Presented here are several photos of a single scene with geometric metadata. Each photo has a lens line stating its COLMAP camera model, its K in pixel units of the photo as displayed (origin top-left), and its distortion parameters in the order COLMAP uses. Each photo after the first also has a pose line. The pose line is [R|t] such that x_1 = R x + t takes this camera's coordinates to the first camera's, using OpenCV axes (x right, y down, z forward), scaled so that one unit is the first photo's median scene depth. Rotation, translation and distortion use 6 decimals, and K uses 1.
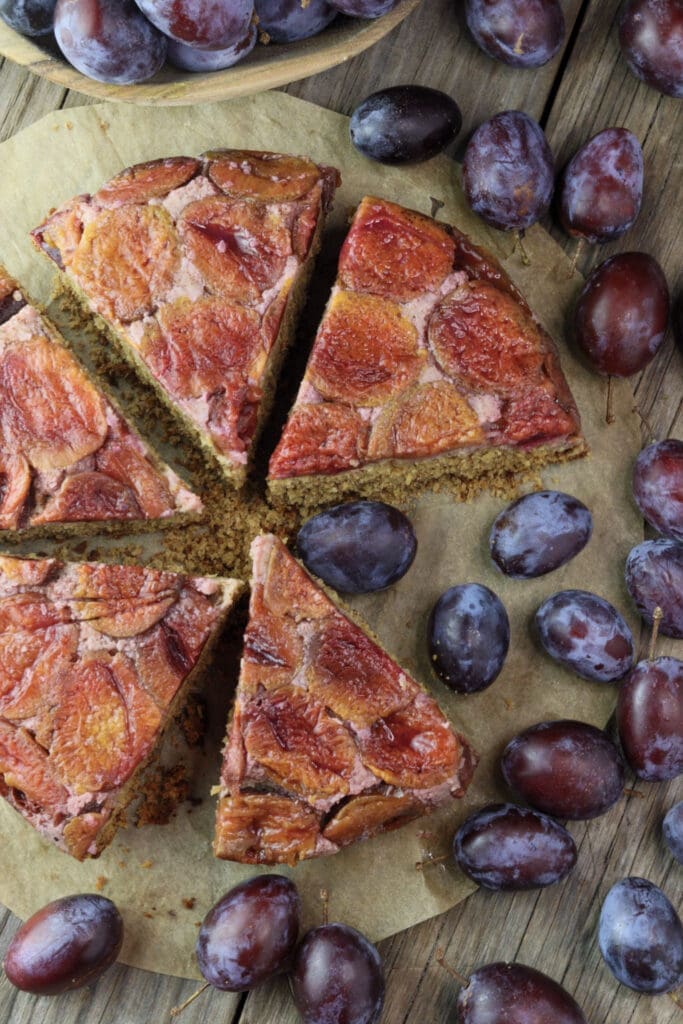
lens RADIAL K [[2496.6, 0, 345.8], [0, 2496.6, 512.3], [0, 0, 1]] dist [-0.028310, 0.000000]
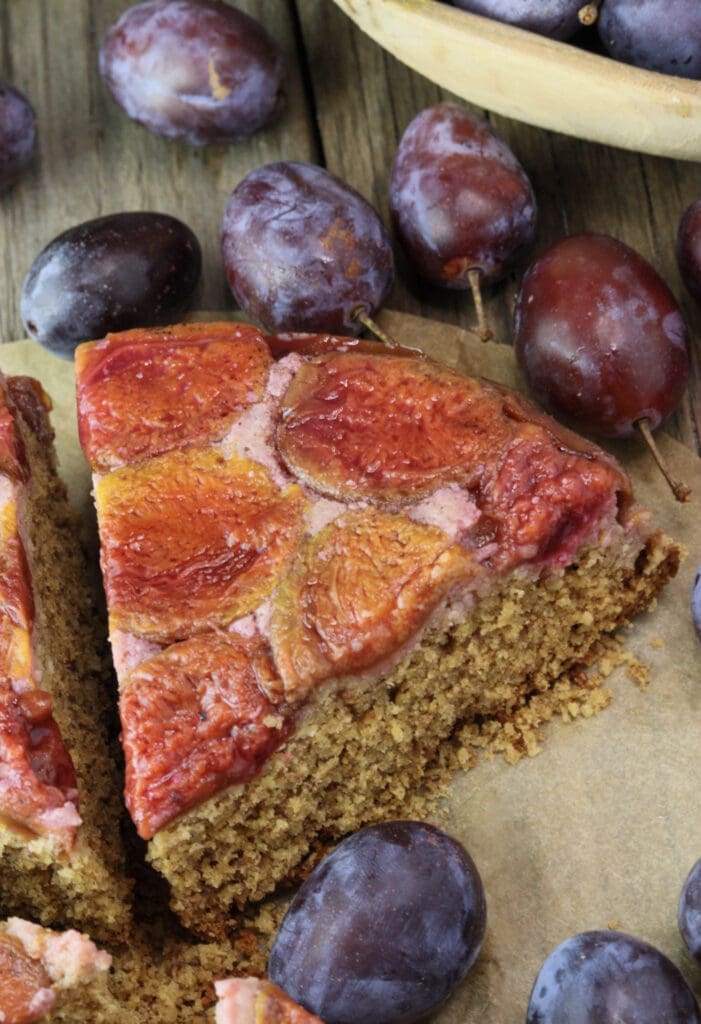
lens RADIAL K [[2694.3, 0, 348.8], [0, 2694.3, 508.9], [0, 0, 1]] dist [0.033691, 0.000000]
pose [[0.871653, -0.478585, 0.105720, -0.020250], [0.476145, 0.775714, -0.414192, 0.178477], [0.116218, 0.411369, 0.904029, 0.489199]]
